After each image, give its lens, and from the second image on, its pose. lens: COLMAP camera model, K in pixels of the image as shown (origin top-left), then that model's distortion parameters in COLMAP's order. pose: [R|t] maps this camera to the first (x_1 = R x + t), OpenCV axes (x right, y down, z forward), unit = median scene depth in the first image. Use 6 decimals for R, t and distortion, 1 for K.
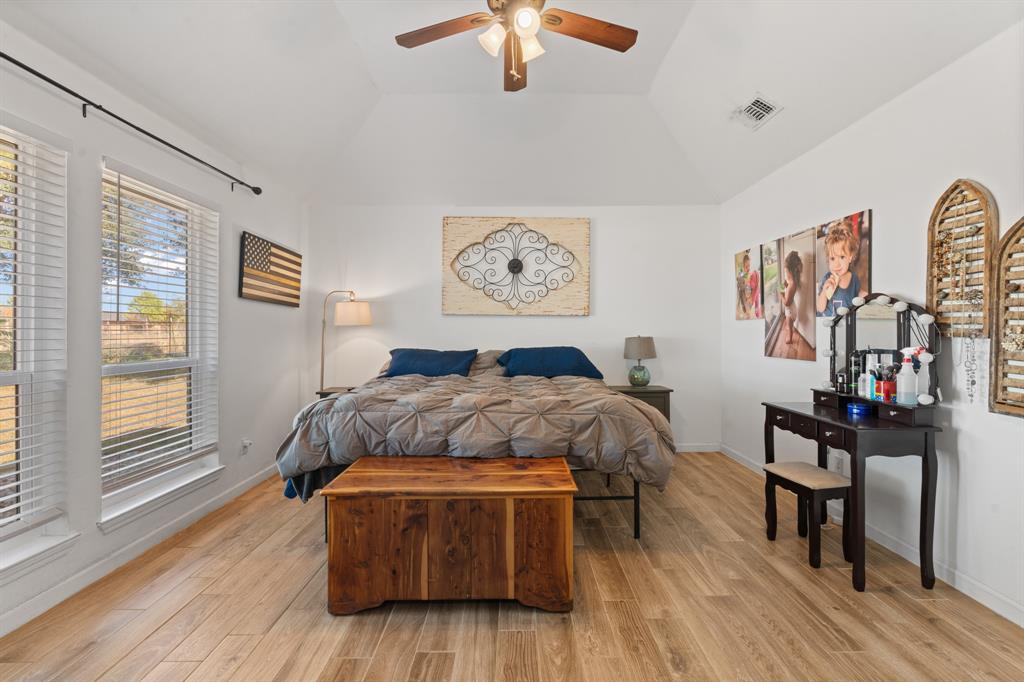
lens RADIAL K [[457.3, 0, 519.3], [0, 457.3, 344.2], [0, 0, 1]] dist [-0.006538, 0.000288]
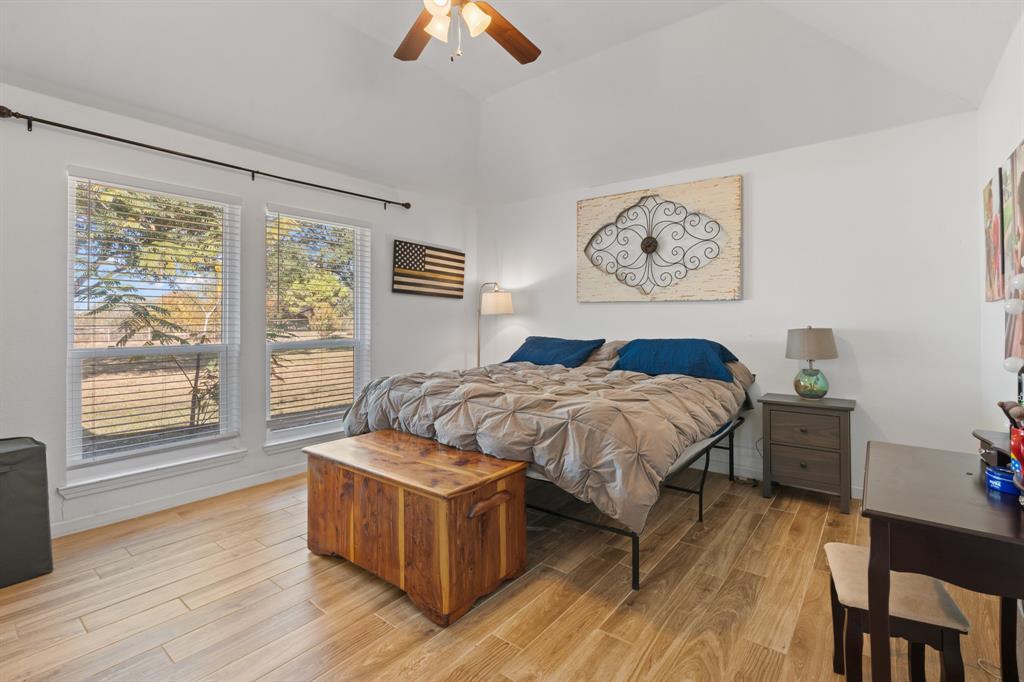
lens RADIAL K [[461.4, 0, 510.6], [0, 461.4, 329.5], [0, 0, 1]] dist [-0.004212, 0.000114]
pose [[0.787752, 0.015799, -0.615790, 0.413912], [-0.018411, 0.999828, 0.002100, -0.008453], [0.615717, 0.009683, 0.787908, 0.185400]]
